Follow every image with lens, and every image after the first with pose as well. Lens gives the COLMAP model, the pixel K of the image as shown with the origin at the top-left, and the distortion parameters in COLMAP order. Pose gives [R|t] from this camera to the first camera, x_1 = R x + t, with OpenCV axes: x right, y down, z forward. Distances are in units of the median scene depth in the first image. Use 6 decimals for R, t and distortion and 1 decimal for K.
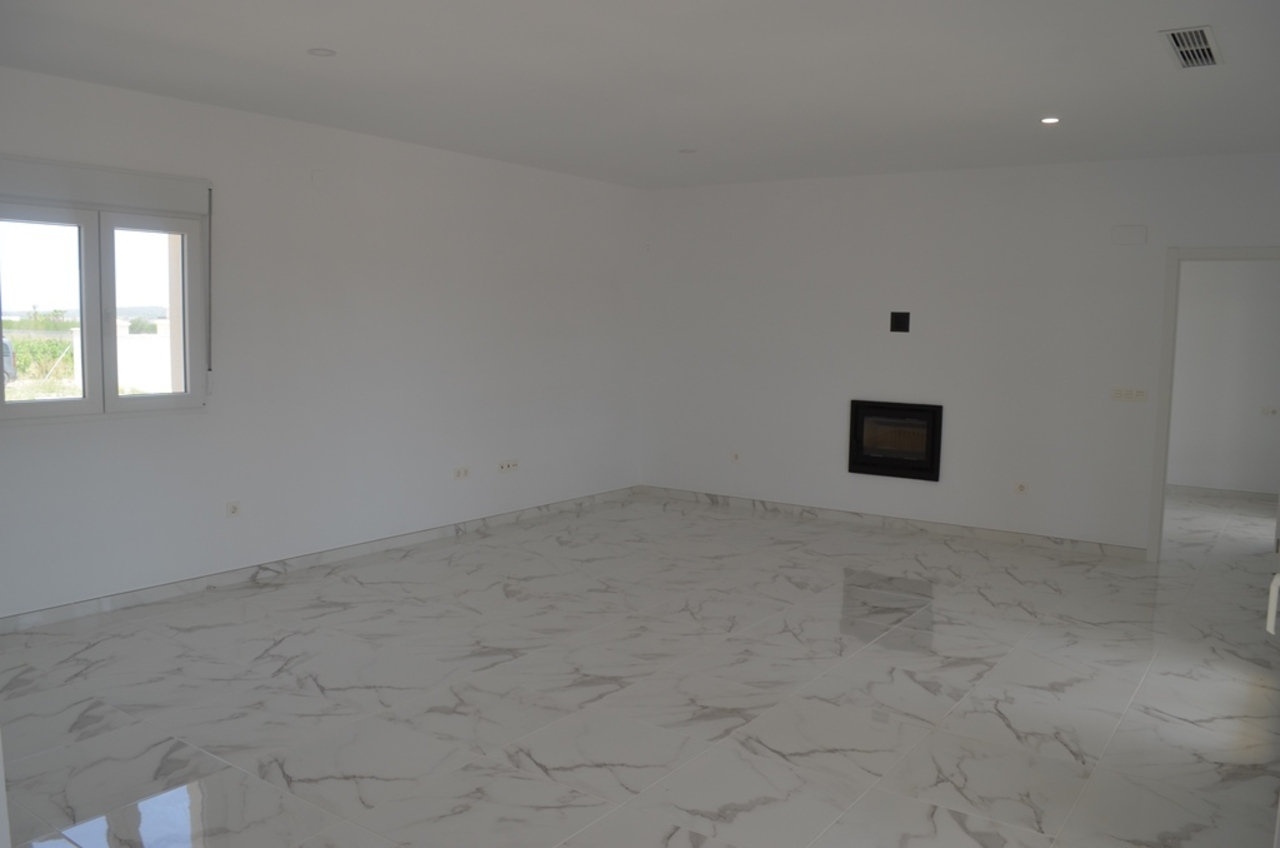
lens RADIAL K [[1007.1, 0, 641.8], [0, 1007.1, 420.8], [0, 0, 1]] dist [-0.092432, 0.024247]
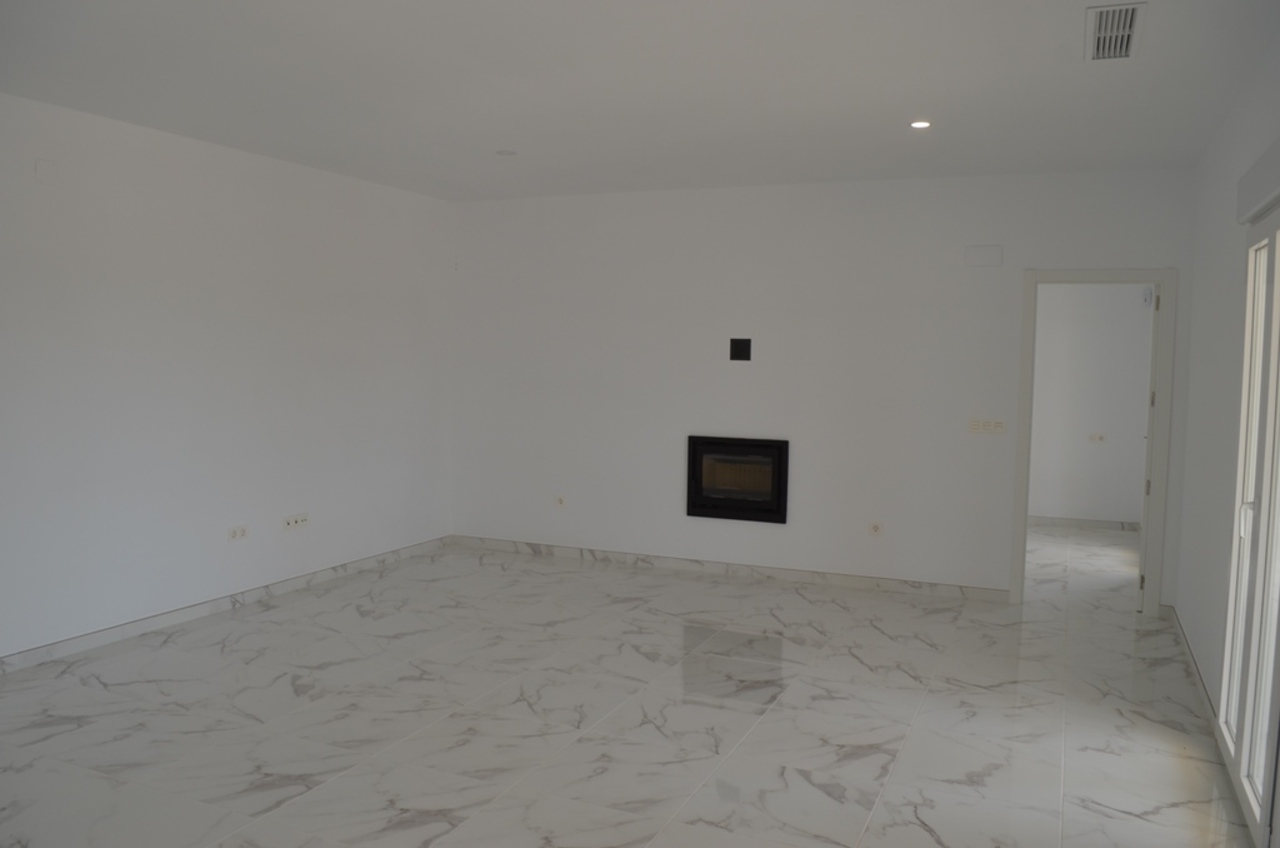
lens RADIAL K [[1007.1, 0, 638.8], [0, 1007.1, 425.2], [0, 0, 1]] dist [-0.092432, 0.024247]
pose [[0.980402, -0.015456, 0.196399, -0.017231], [0.020034, 0.999571, -0.021344, -0.015351], [-0.195985, 0.024860, 0.980292, 0.155982]]
